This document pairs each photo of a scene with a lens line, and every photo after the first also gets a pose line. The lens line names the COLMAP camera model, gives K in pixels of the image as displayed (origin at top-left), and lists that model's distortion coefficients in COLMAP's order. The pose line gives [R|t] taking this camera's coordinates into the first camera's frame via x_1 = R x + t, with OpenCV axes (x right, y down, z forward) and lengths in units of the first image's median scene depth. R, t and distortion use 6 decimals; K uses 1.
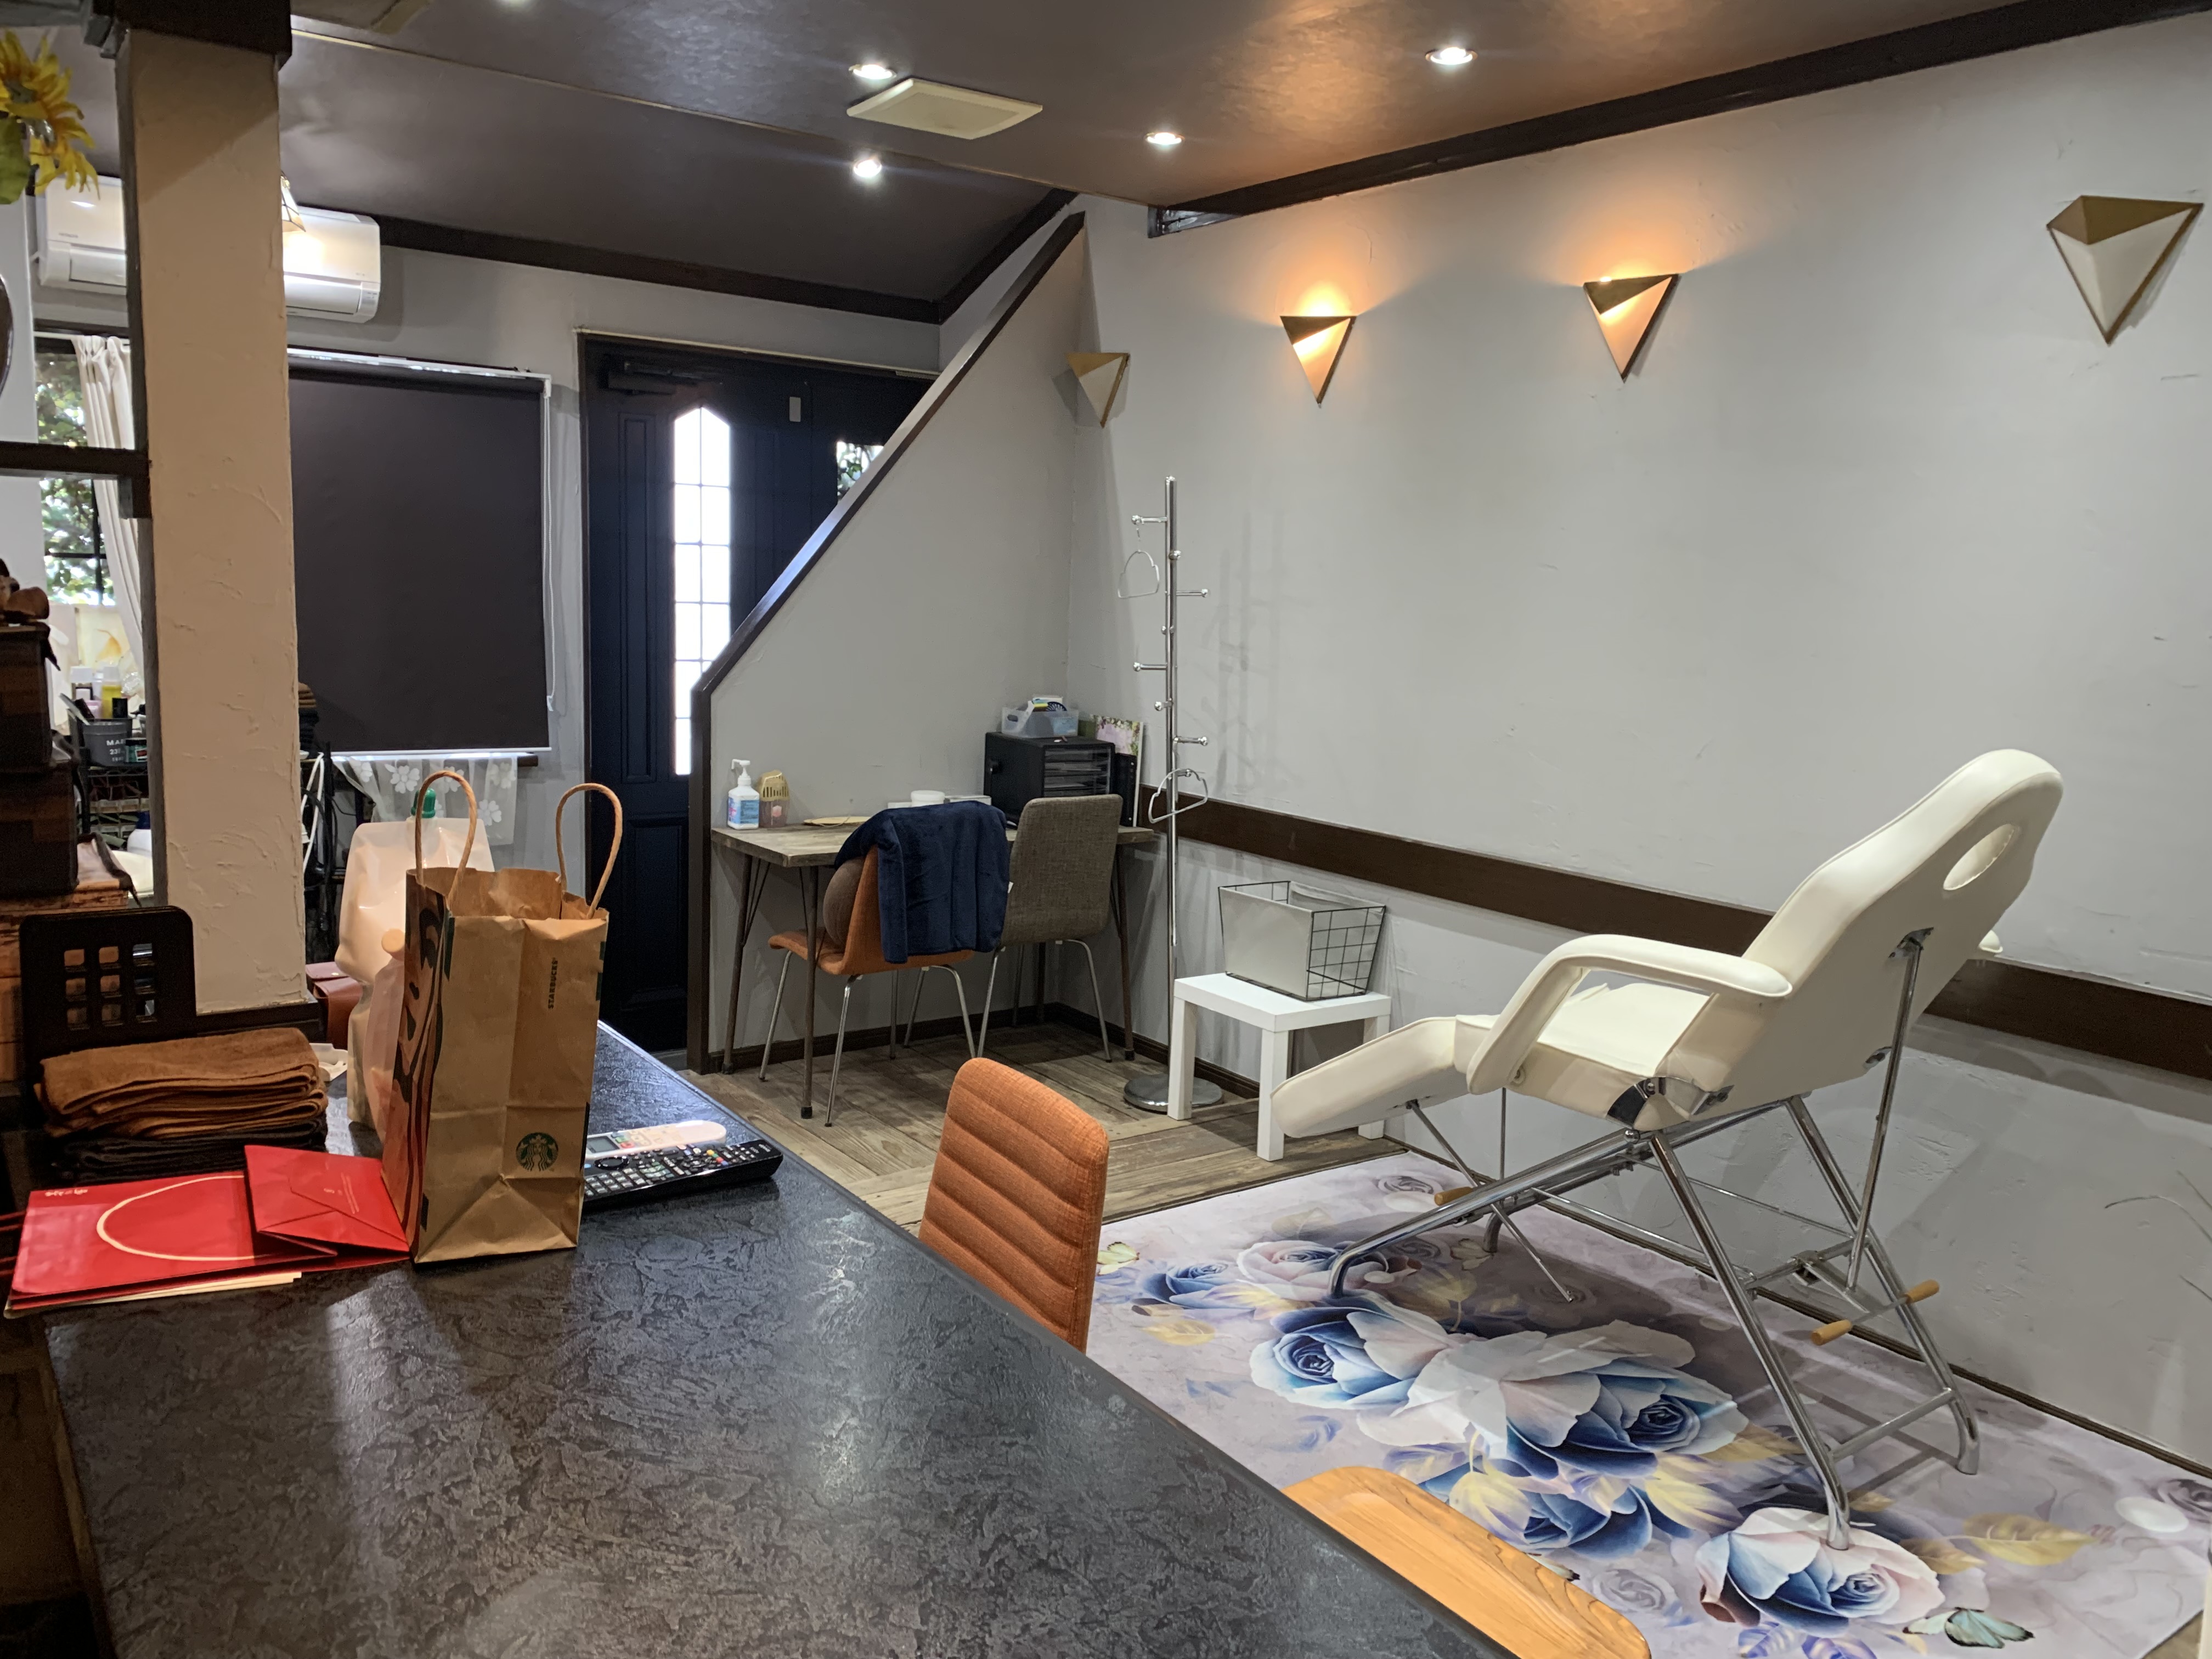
lens RADIAL K [[1674.9, 0, 1110.7], [0, 1674.9, 830.1], [0, 0, 1]] dist [0.051579, -0.046514]
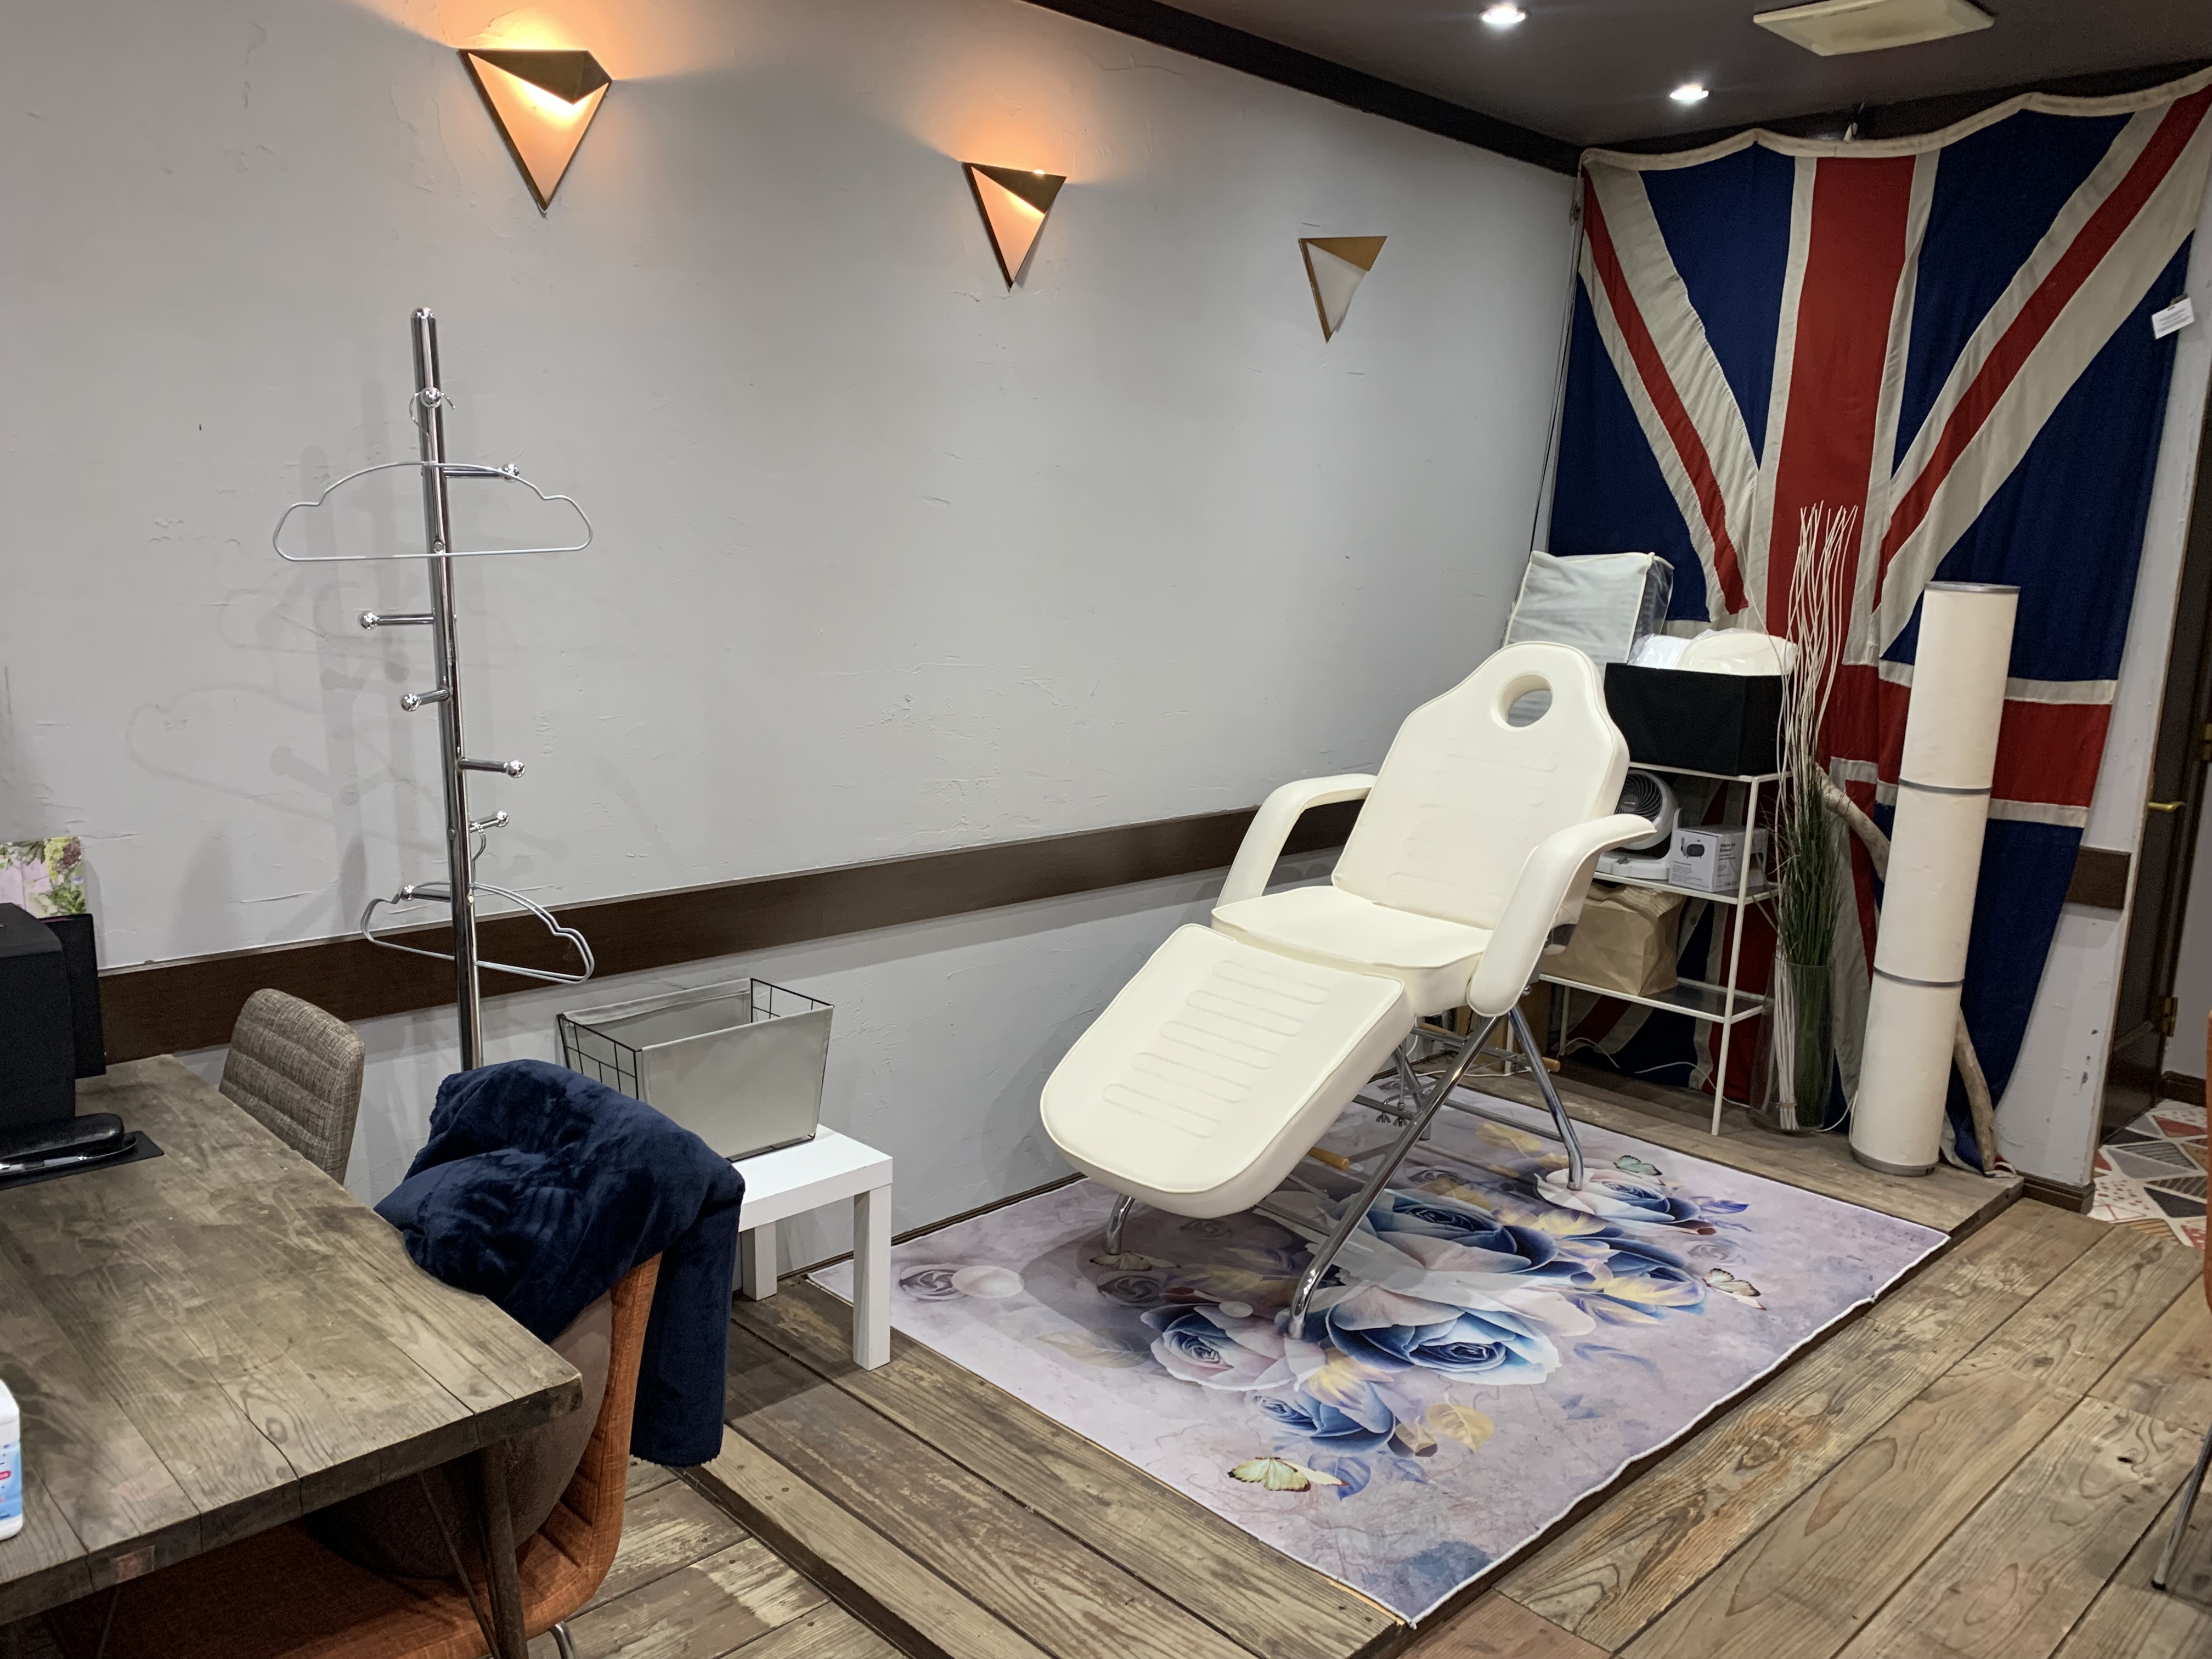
lens RADIAL K [[1674.9, 0, 1103.0], [0, 1674.9, 831.9], [0, 0, 1]] dist [0.051579, -0.046514]
pose [[-0.142306, -0.225358, 0.963827, -0.760220], [0.102937, 0.965088, 0.240852, -0.245589], [-0.984456, 0.133488, -0.114140, 1.337307]]
